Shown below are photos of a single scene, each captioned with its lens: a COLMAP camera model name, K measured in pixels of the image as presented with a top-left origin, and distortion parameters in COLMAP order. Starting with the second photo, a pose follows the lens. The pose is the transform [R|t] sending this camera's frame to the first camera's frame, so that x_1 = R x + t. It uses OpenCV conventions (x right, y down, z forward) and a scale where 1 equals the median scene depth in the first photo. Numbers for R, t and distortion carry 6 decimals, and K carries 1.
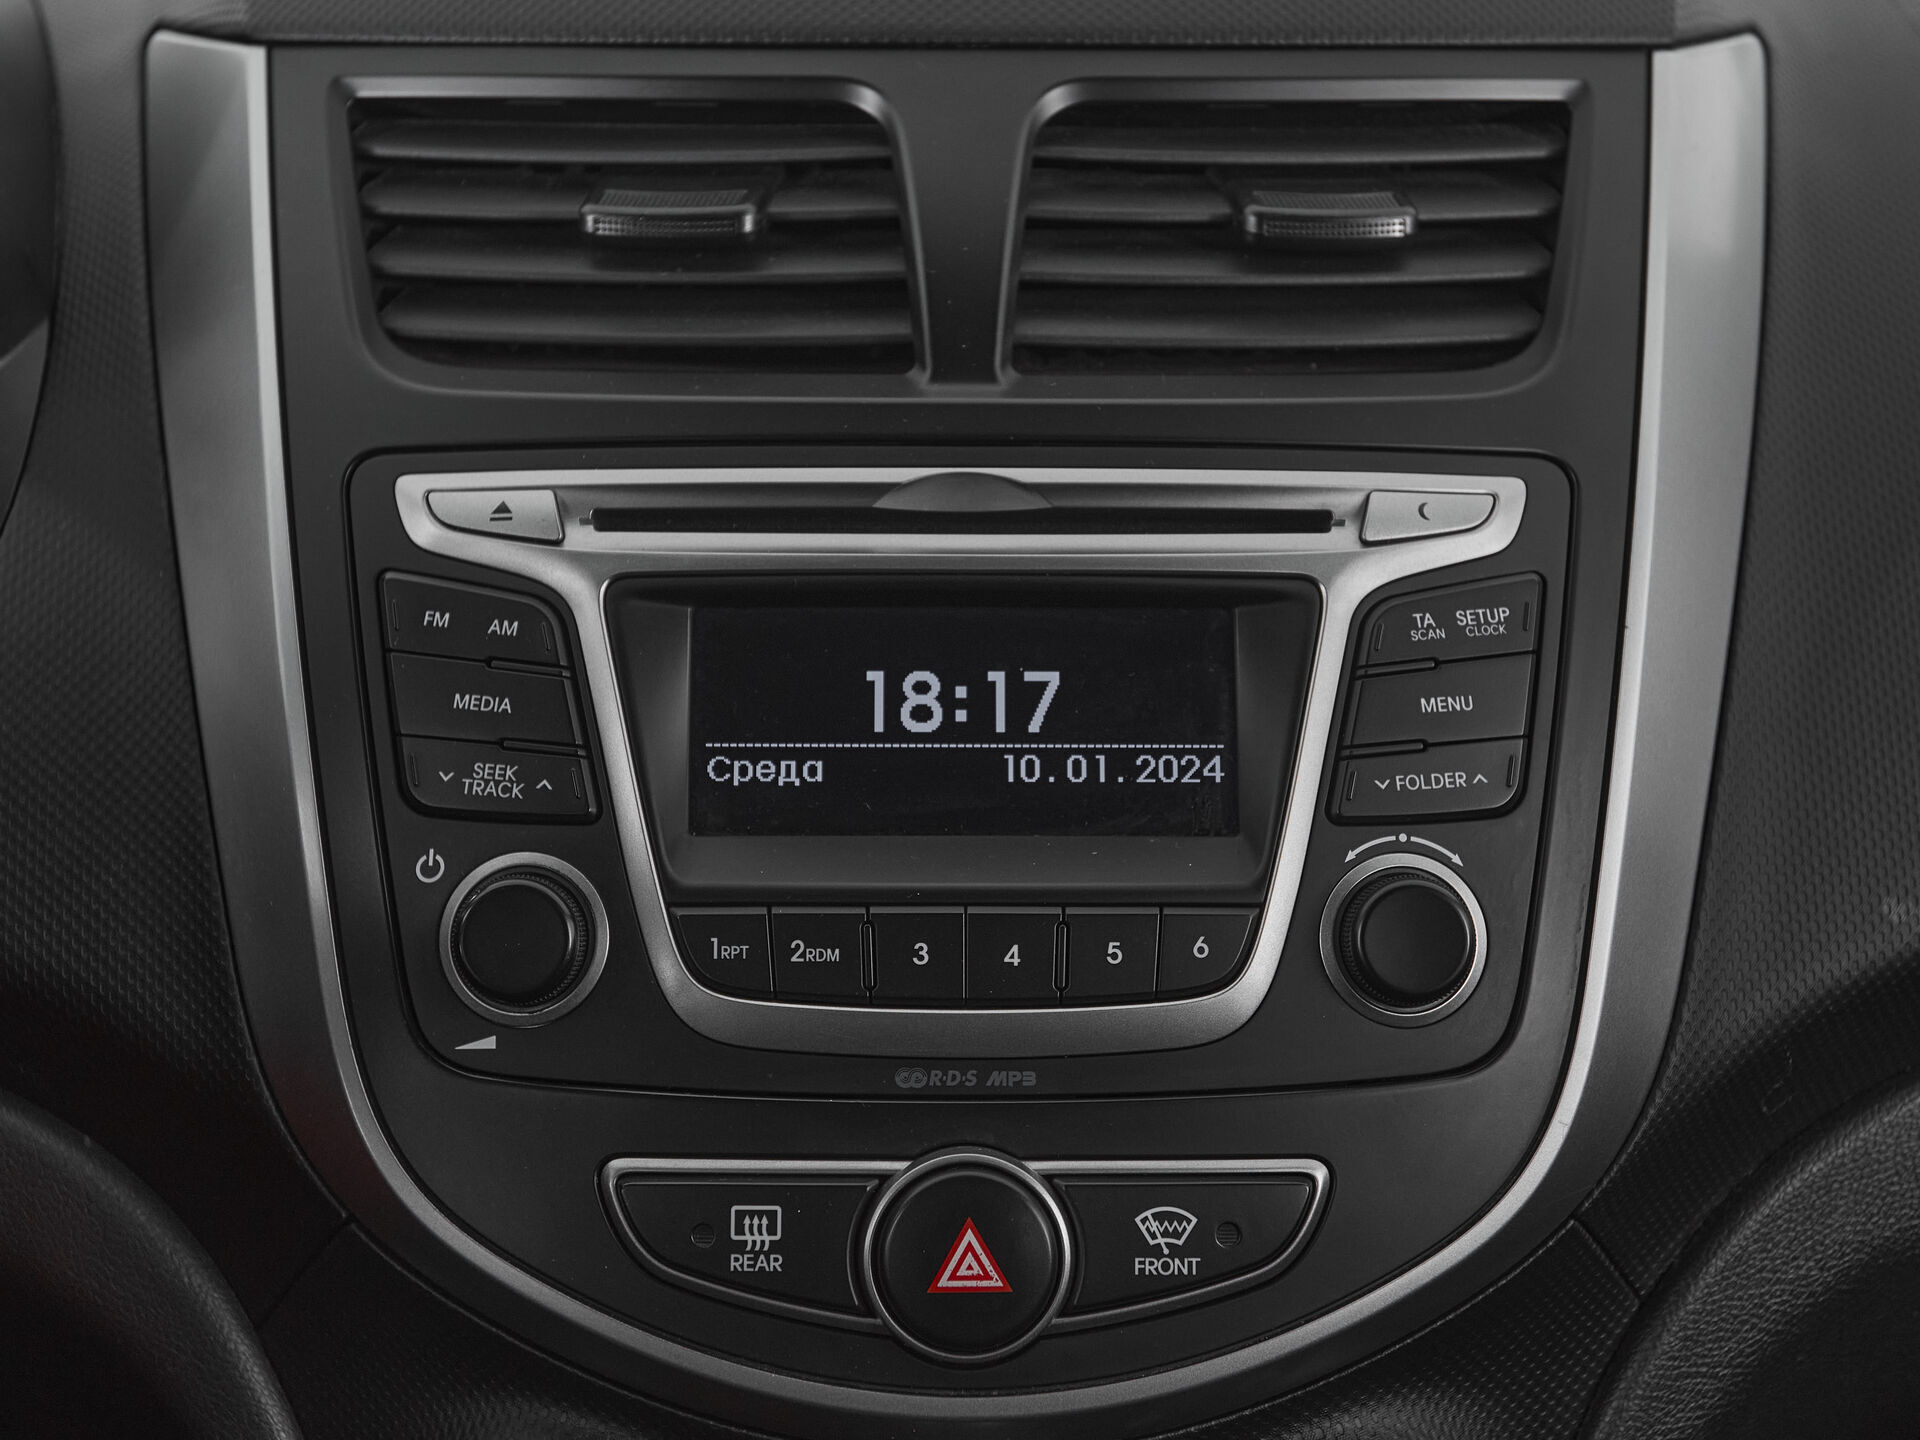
lens RADIAL K [[2434.1, 0, 942.8], [0, 2434.1, 709.0], [0, 0, 1]] dist [-0.021320, 0.000000]
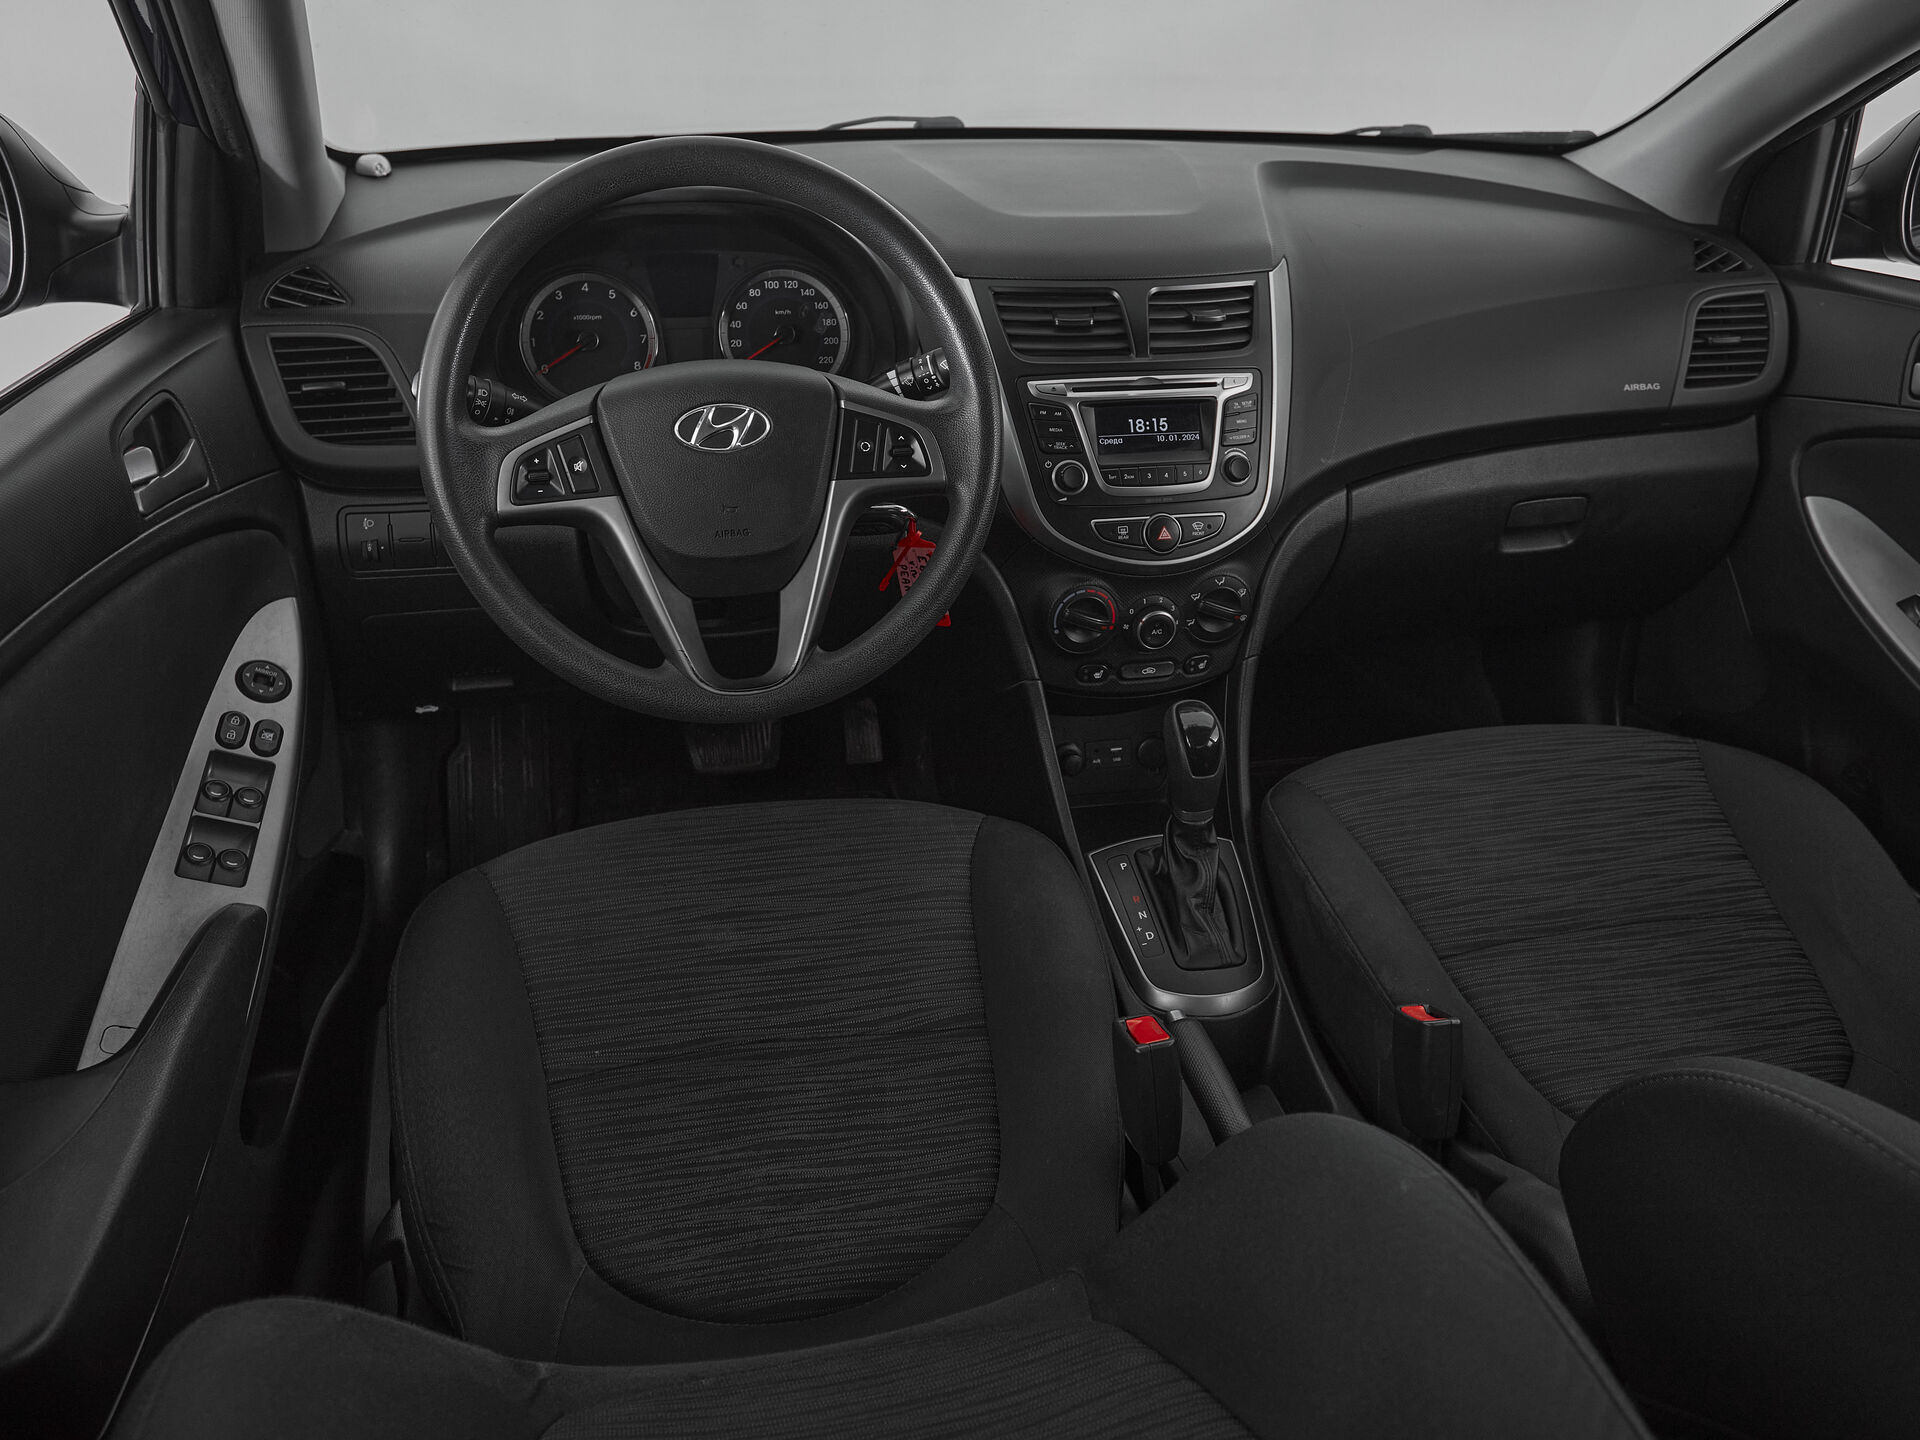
lens RADIAL K [[1485.2, 0, 971.5], [0, 1485.2, 732.6], [0, 0, 1]] dist [-0.052239, 0.047497]
pose [[0.976486, -0.088479, 0.196585, -0.972940], [0.048837, 0.978978, 0.198032, -0.004969], [-0.209974, -0.183775, 0.960280, -1.886802]]
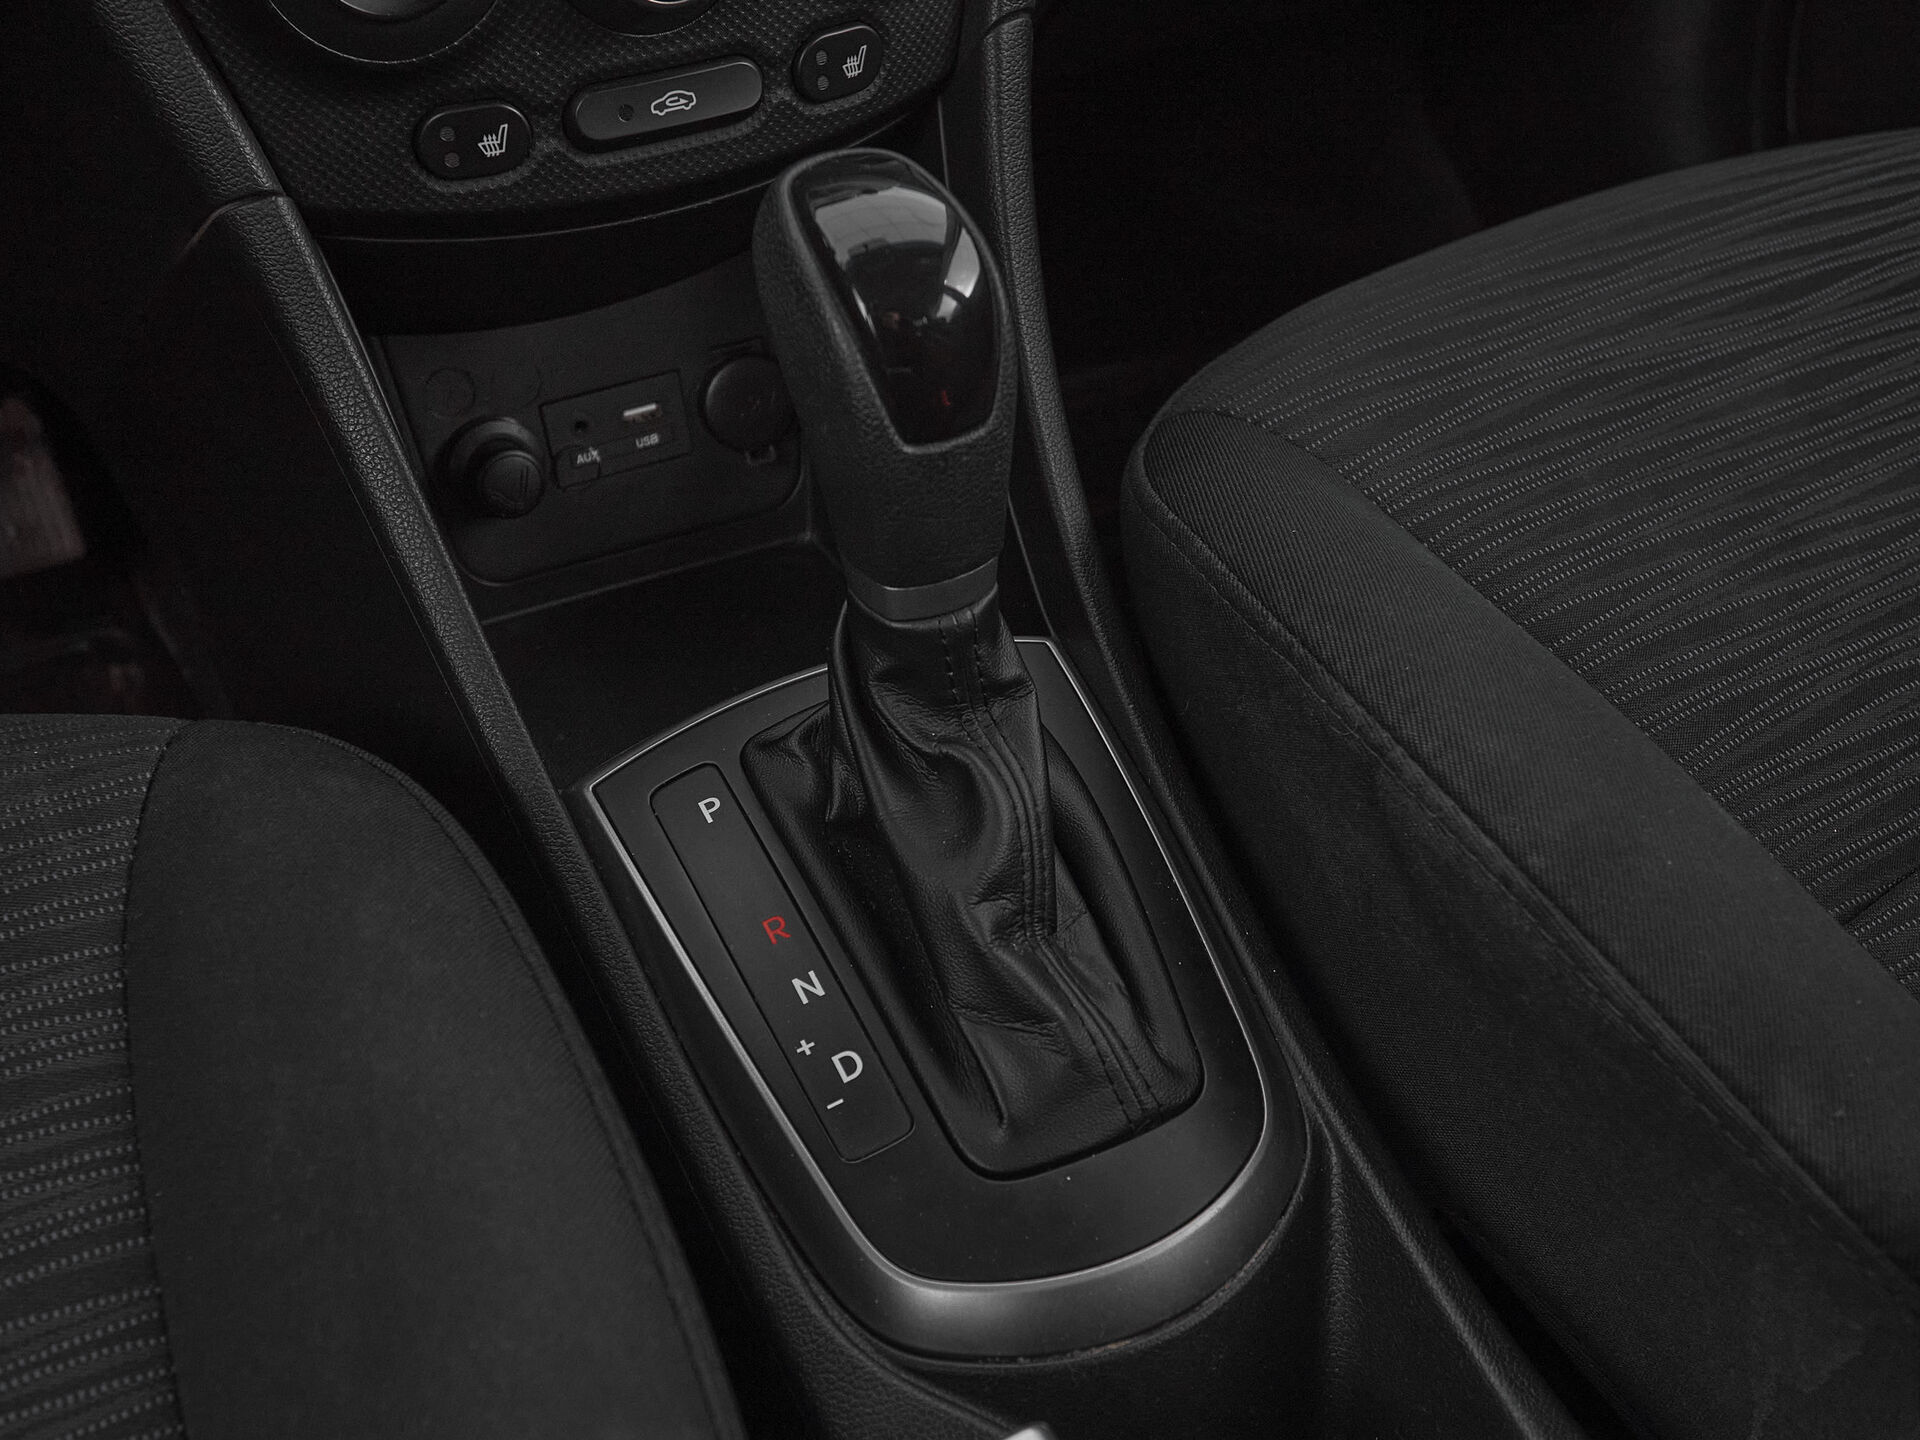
lens RADIAL K [[1930.7, 0, 909.5], [0, 1930.7, 779.7], [0, 0, 1]] dist [-0.070769, 0.000000]
pose [[0.893409, -0.312472, 0.322771, -0.355562], [0.174203, 0.903225, 0.392223, 0.441284], [-0.414093, -0.294188, 0.861383, -0.110590]]
